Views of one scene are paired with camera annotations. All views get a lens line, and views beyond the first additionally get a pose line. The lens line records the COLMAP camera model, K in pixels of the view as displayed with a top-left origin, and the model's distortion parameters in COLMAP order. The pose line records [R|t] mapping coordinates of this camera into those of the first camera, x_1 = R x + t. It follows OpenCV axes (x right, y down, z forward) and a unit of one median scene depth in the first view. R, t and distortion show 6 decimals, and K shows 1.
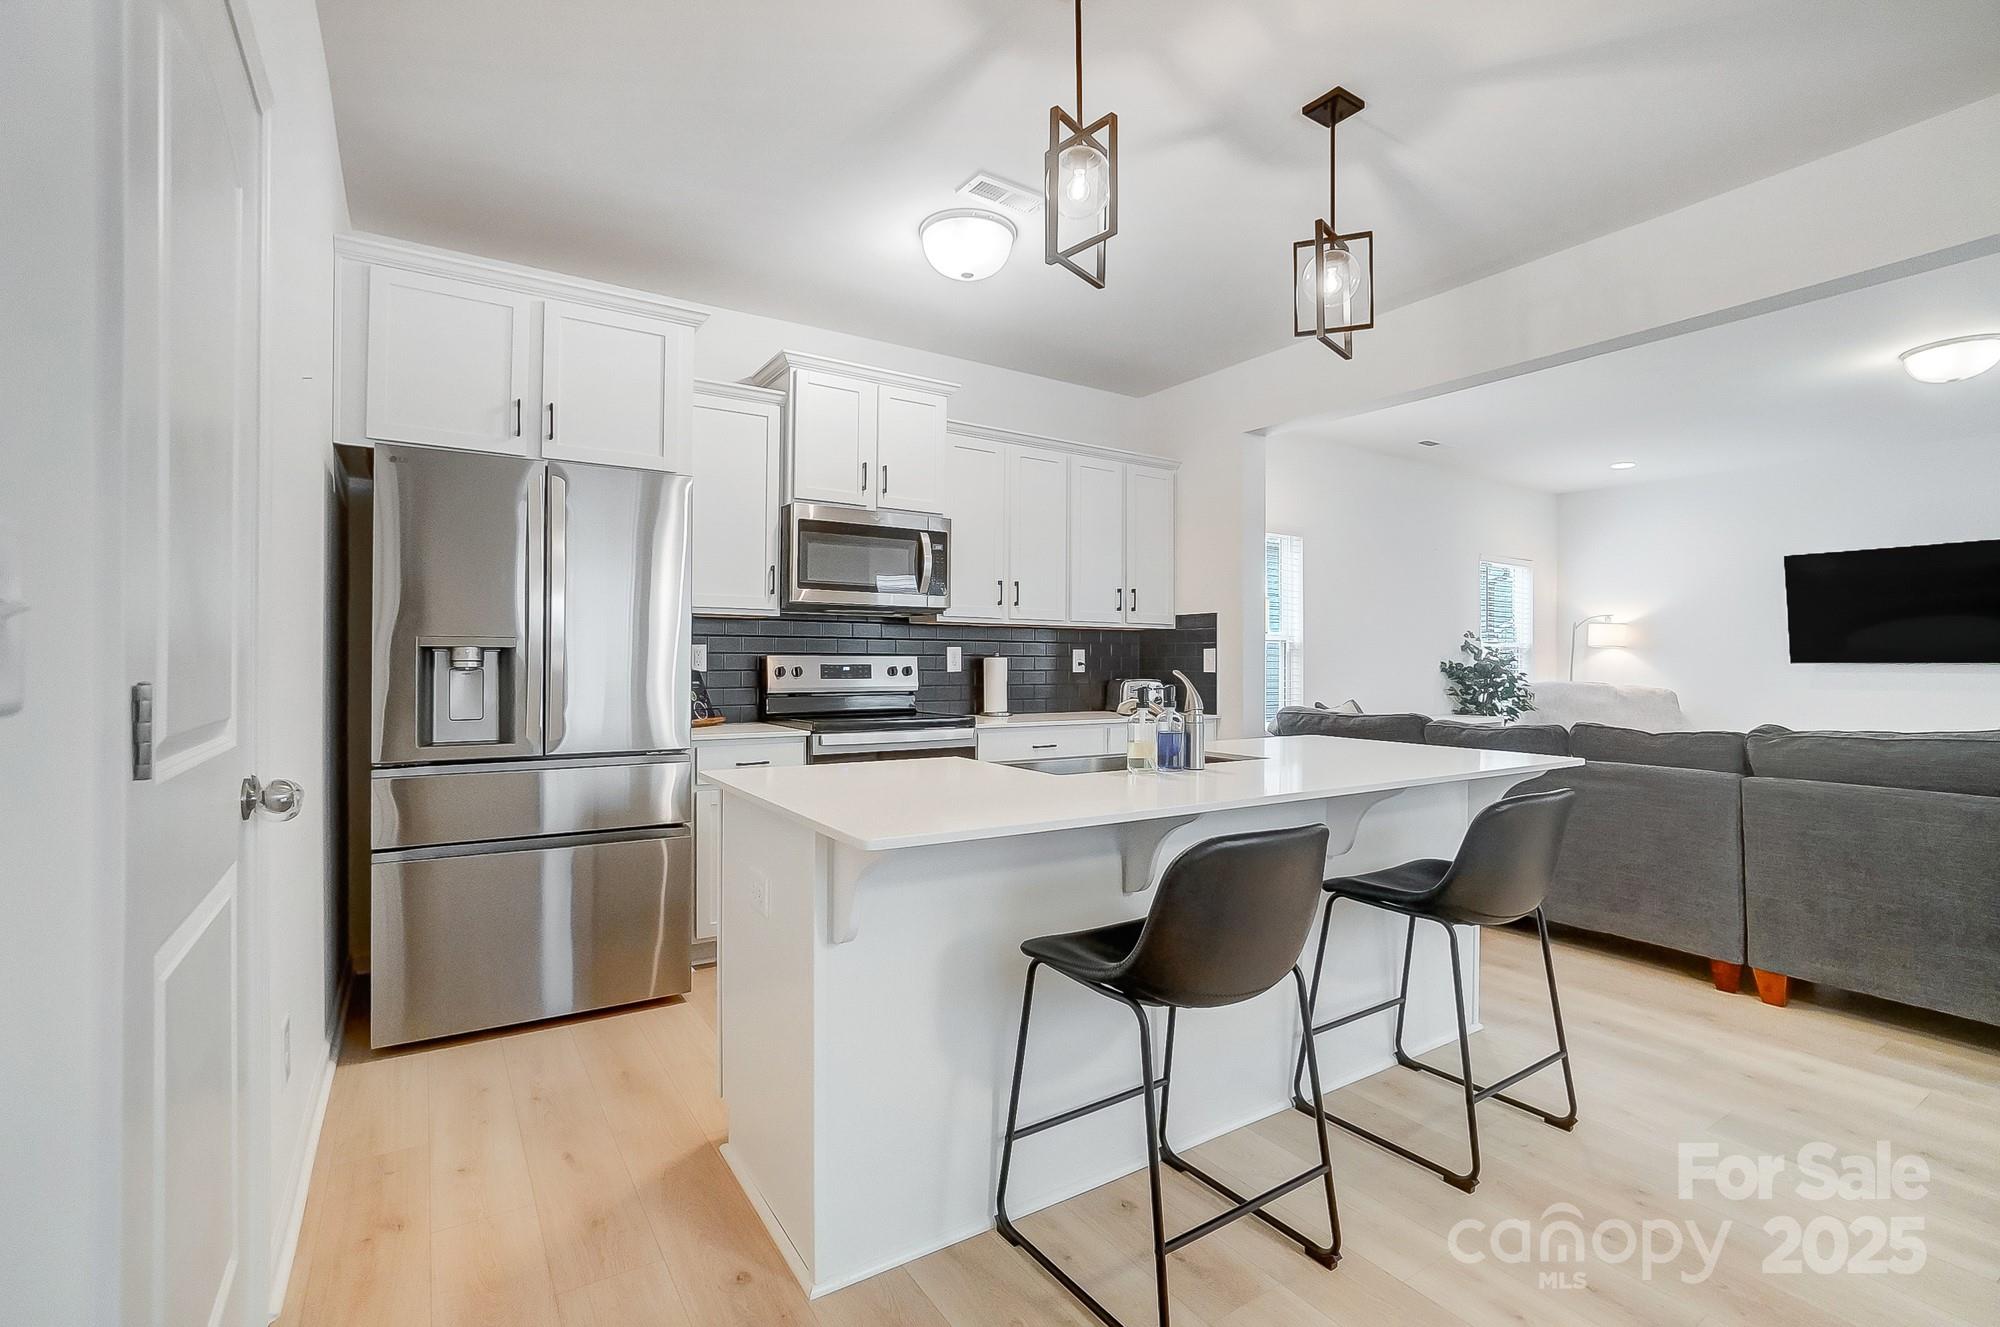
lens RADIAL K [[900.3, 0, 1003.0], [0, 900.3, 660.9], [0, 0, 1]] dist [-0.026625, 0.011558]
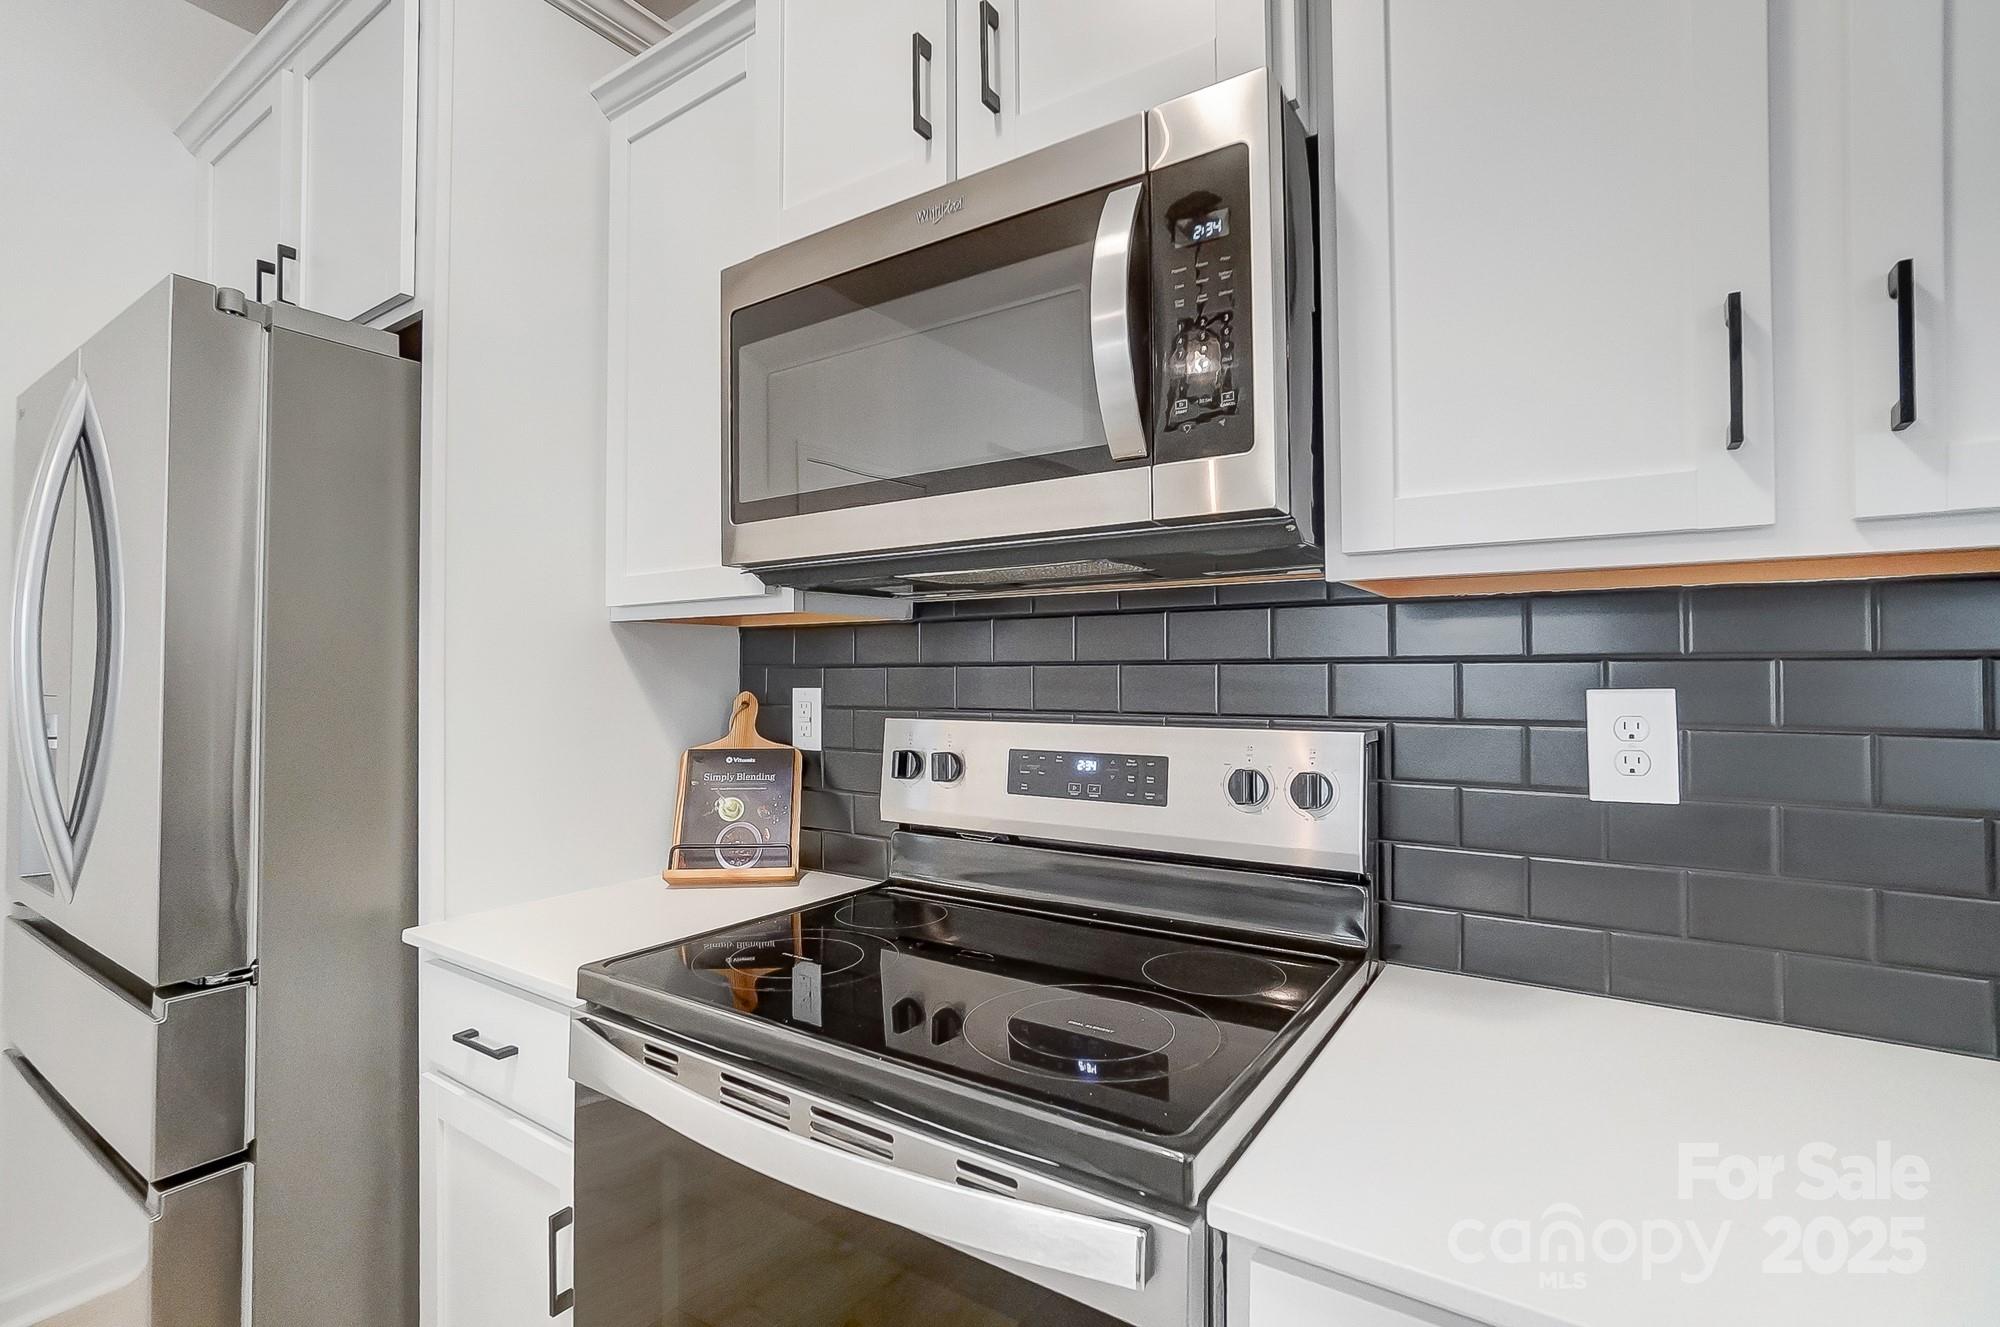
lens RADIAL K [[900.3, 0, 986.4], [0, 900.3, 658.1], [0, 0, 1]] dist [-0.026625, 0.011558]
pose [[0.391059, -0.022093, -0.920100, 0.095971], [0.007658, 0.999755, -0.020750, -0.022407], [0.920334, 0.001068, 0.391132, 0.871159]]
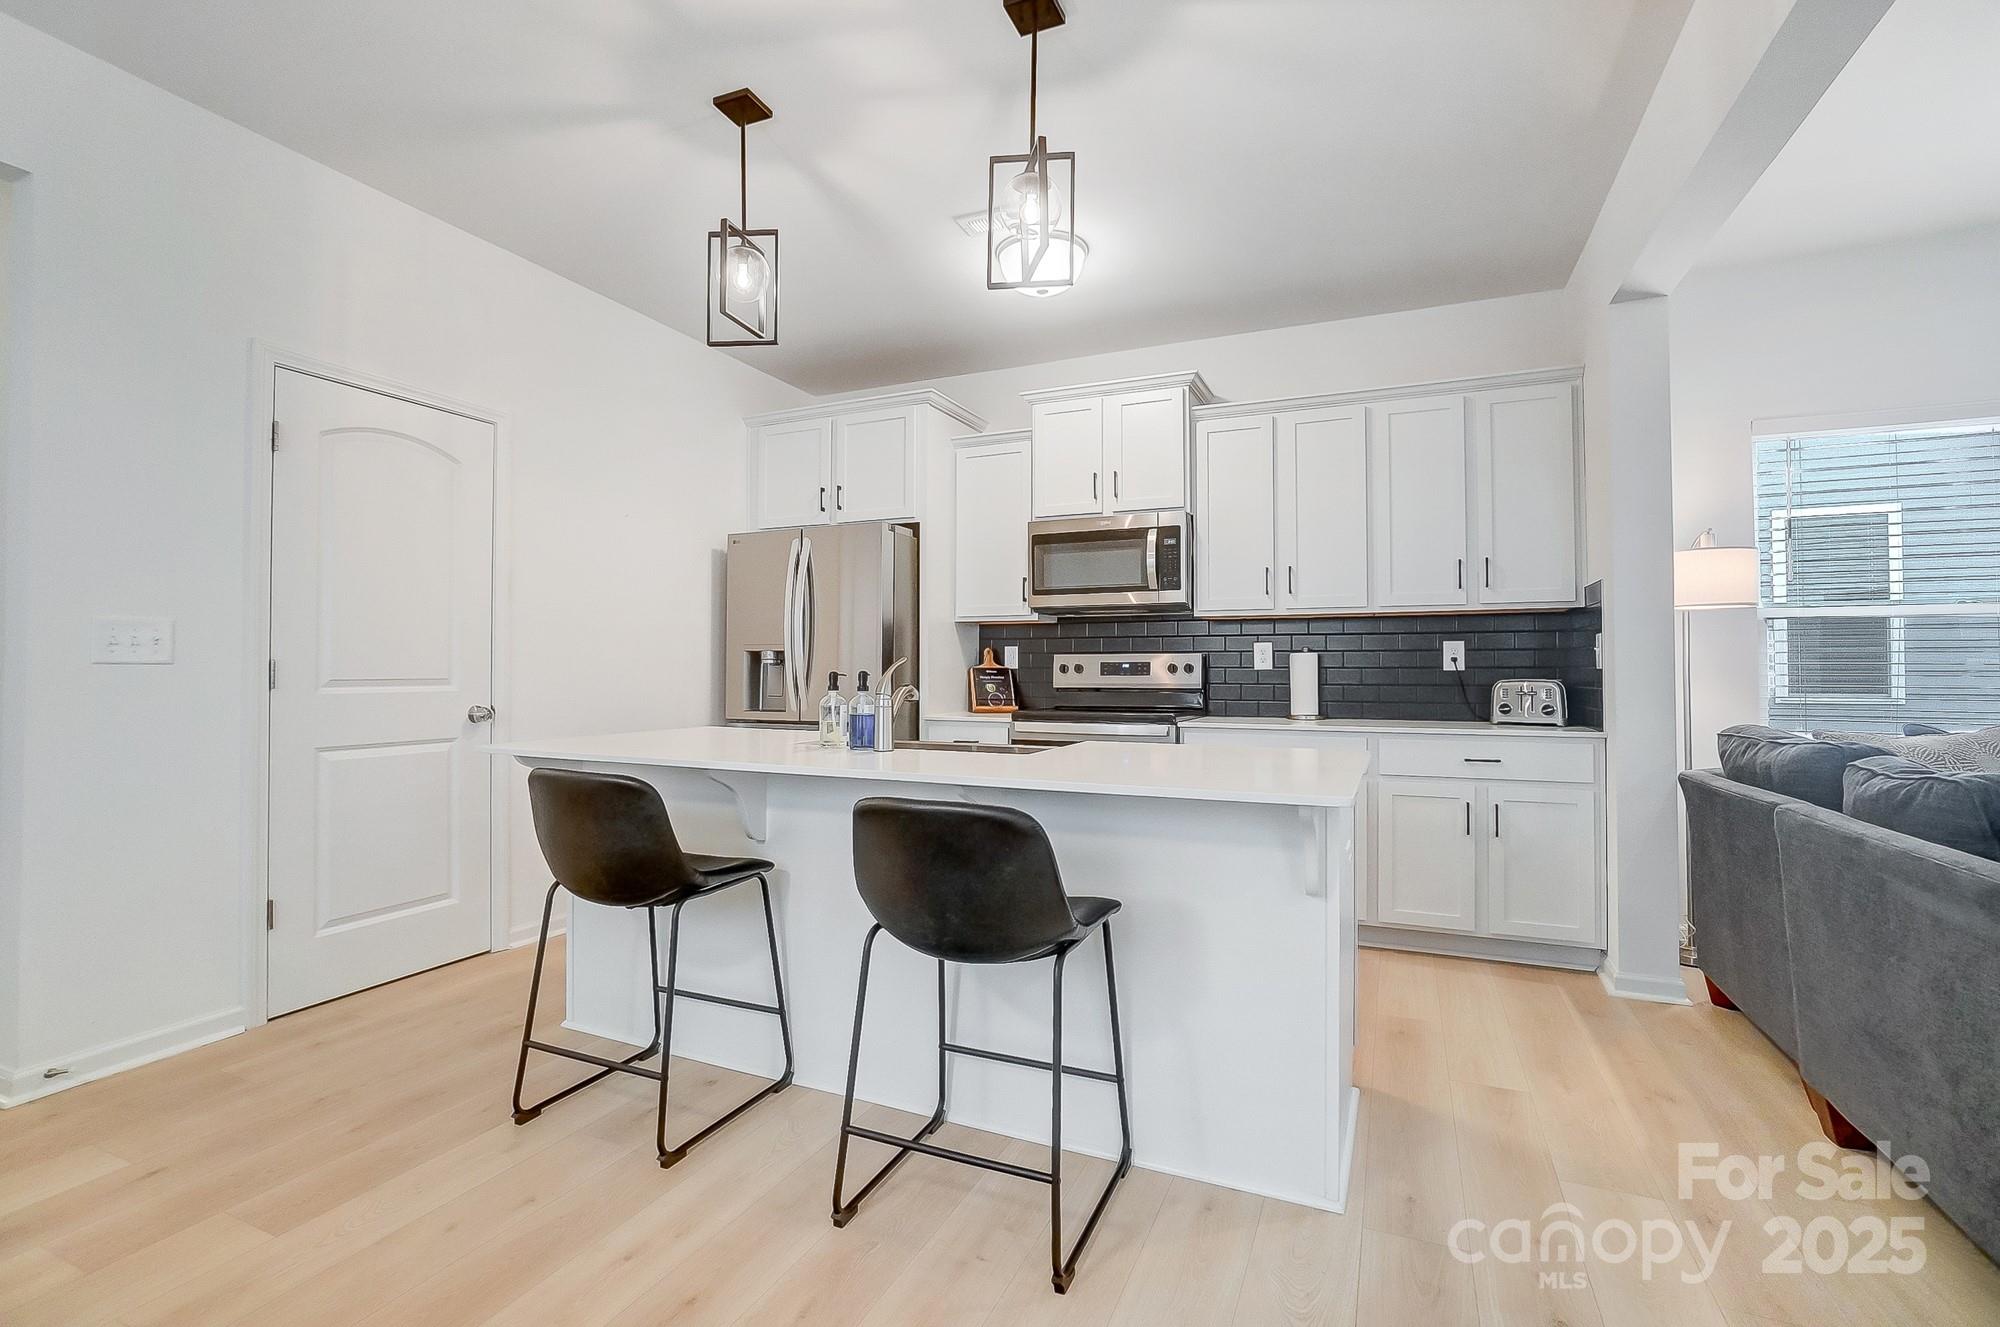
lens RADIAL K [[900.3, 0, 968.8], [0, 900.3, 655.9], [0, 0, 1]] dist [-0.026625, 0.011558]
pose [[0.522604, -0.018035, -0.852385, 0.647054], [0.003341, 0.999812, -0.019106, 0.016733], [0.852569, 0.007137, 0.522566, 0.297839]]
